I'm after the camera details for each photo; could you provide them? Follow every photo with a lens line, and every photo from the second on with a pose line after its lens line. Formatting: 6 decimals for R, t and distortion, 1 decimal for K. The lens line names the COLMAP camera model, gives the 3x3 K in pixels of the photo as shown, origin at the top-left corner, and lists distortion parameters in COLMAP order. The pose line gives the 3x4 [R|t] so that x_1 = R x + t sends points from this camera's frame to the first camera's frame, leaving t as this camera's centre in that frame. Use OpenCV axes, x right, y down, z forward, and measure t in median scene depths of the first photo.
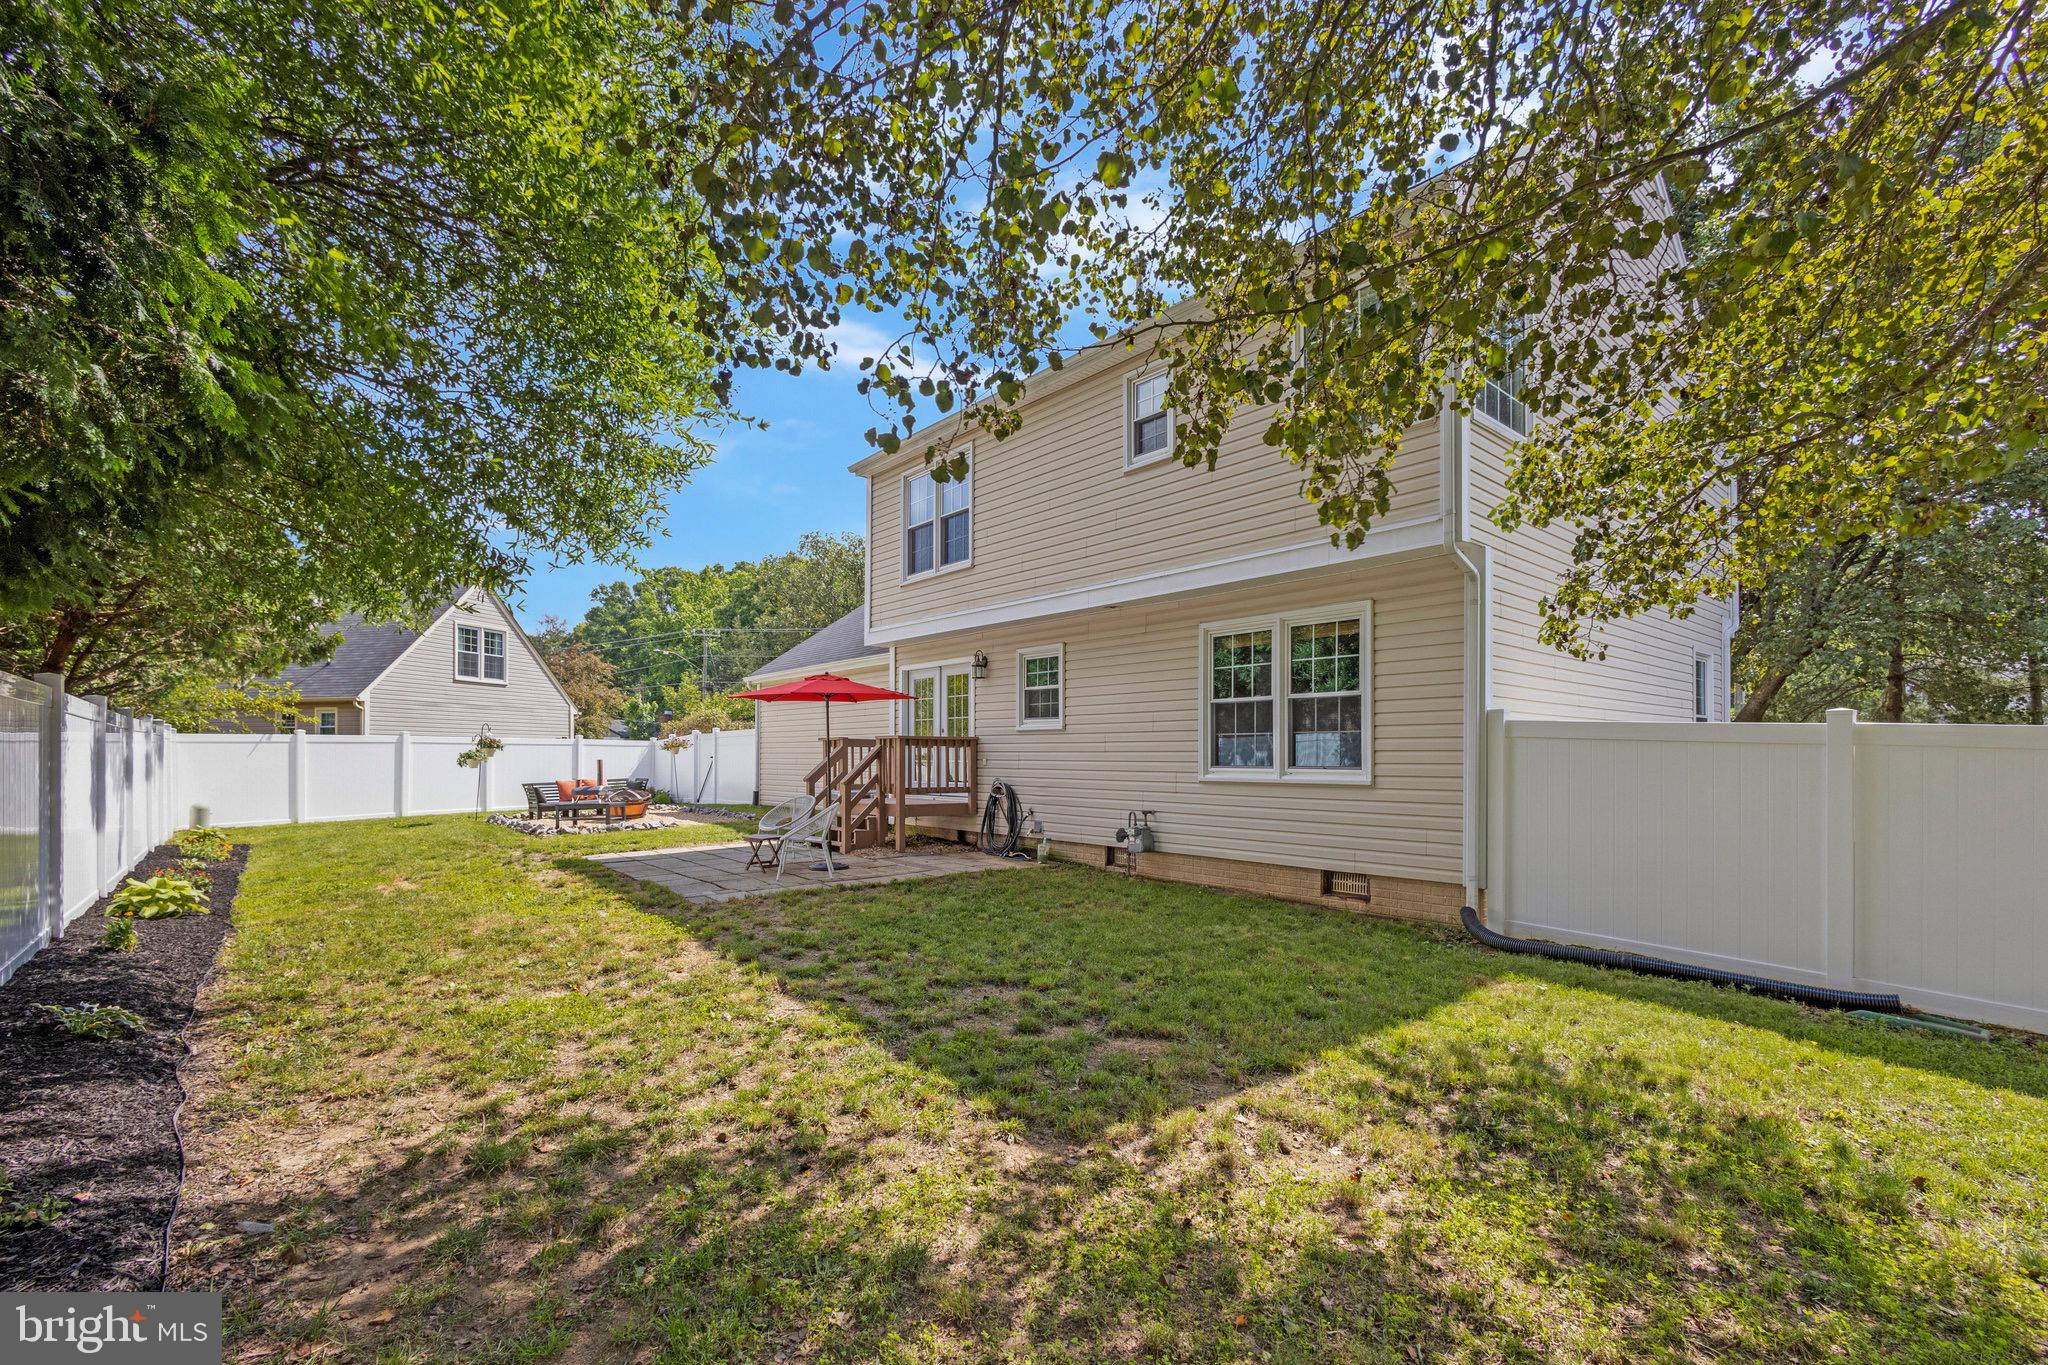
lens RADIAL K [[891.6, 0, 1068.5], [0, 891.6, 780.9], [0, 0, 1]] dist [-0.002749, -0.000134]
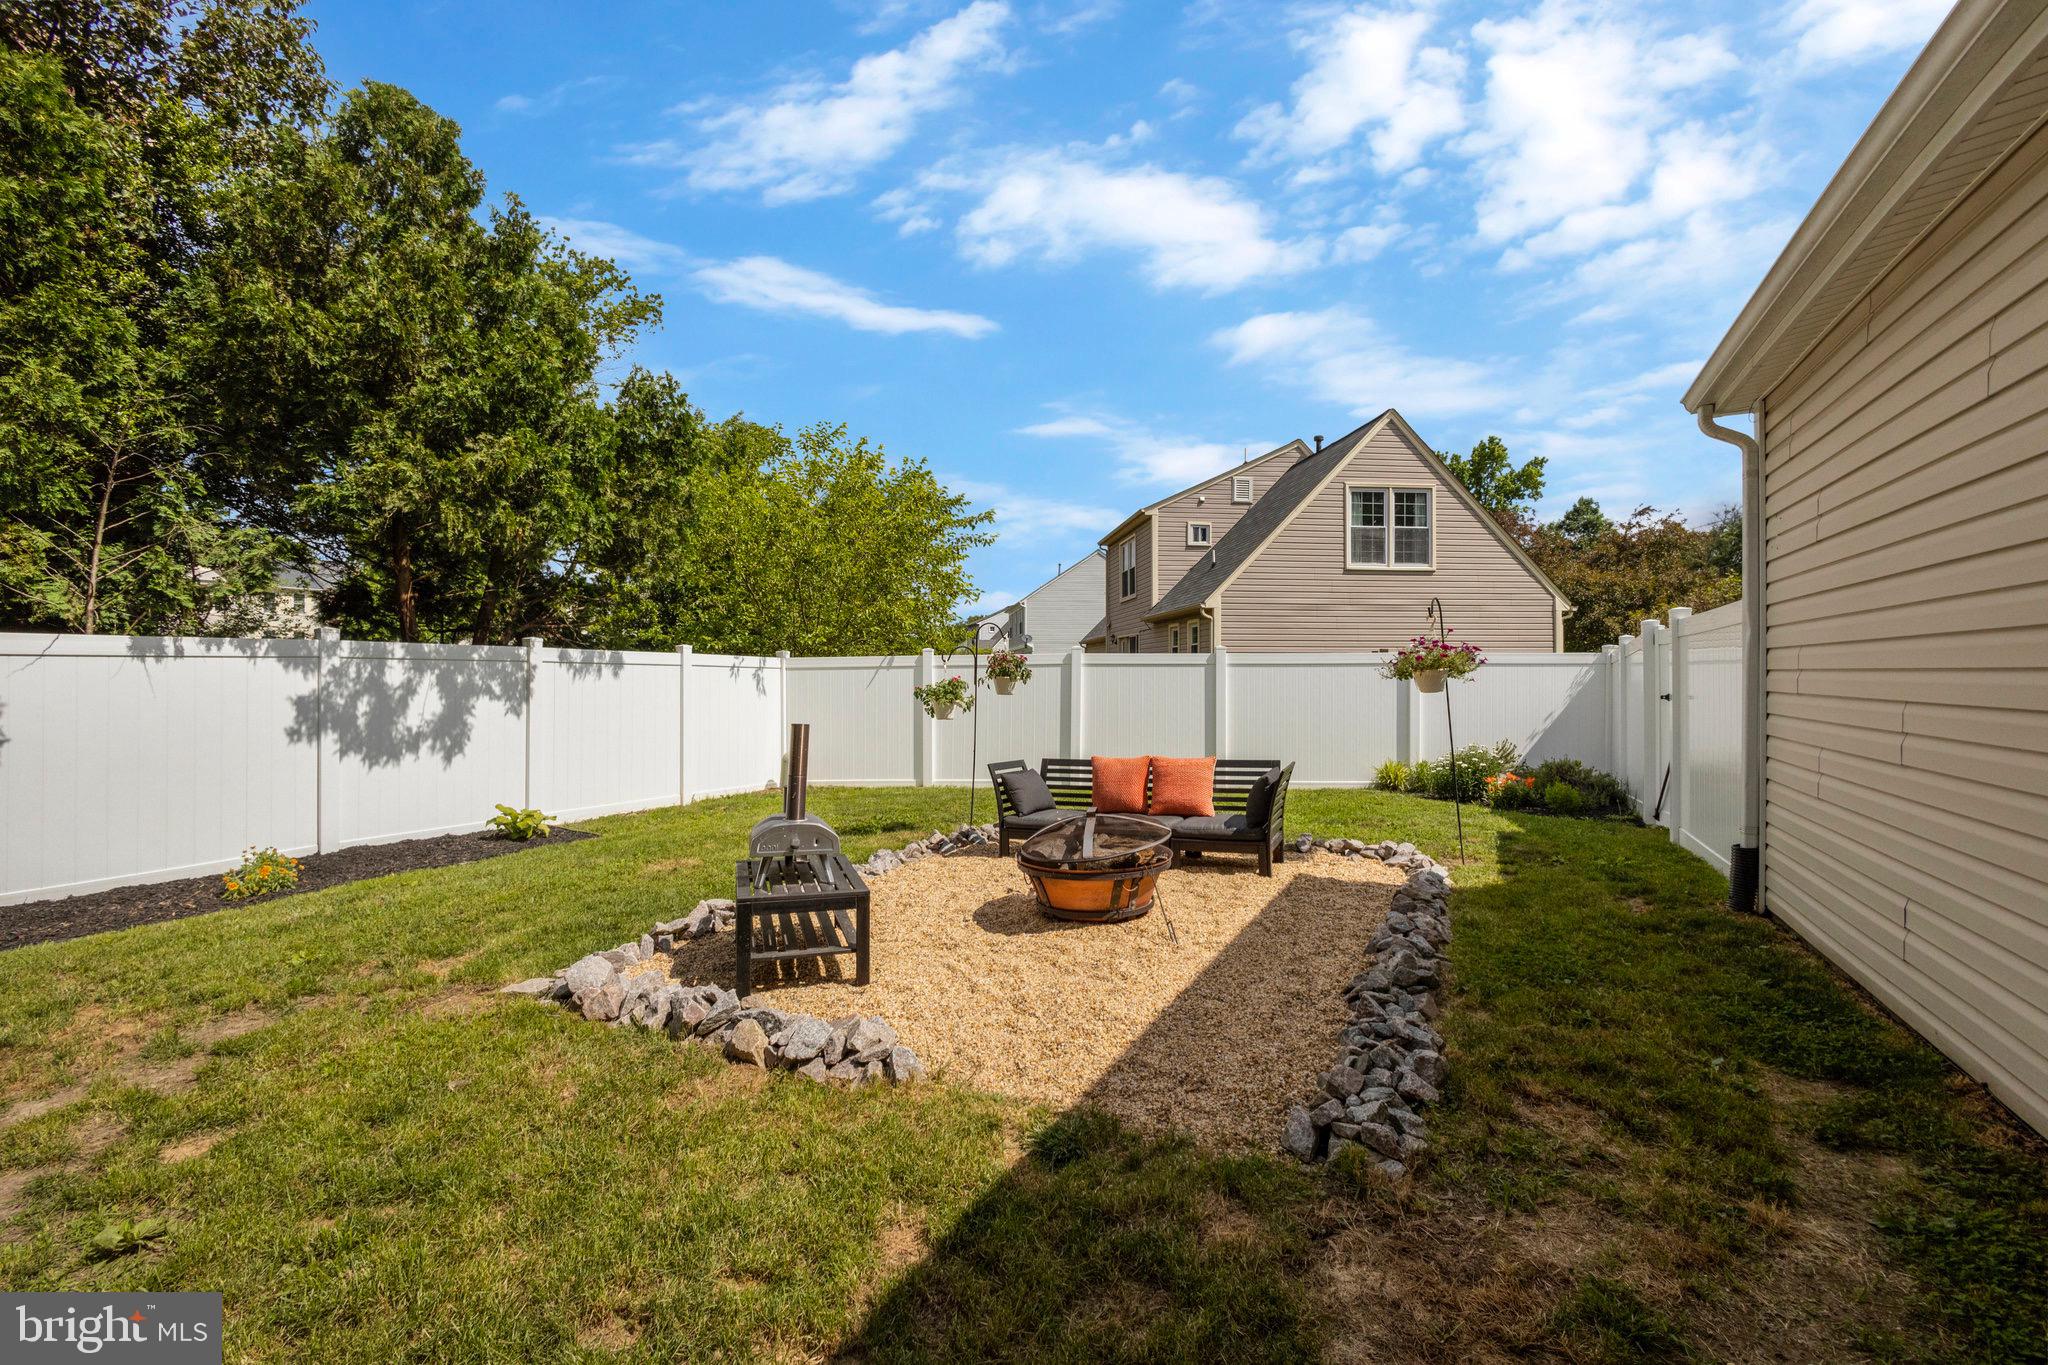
lens RADIAL K [[891.6, 0, 1021.5], [0, 891.6, 679.5], [0, 0, 1]] dist [-0.002749, -0.000134]
pose [[0.341213, 0.006419, -0.939964, -0.335352], [-0.024060, 0.999709, -0.001907, -0.055451], [0.939678, 0.023266, 0.341268, 1.360075]]
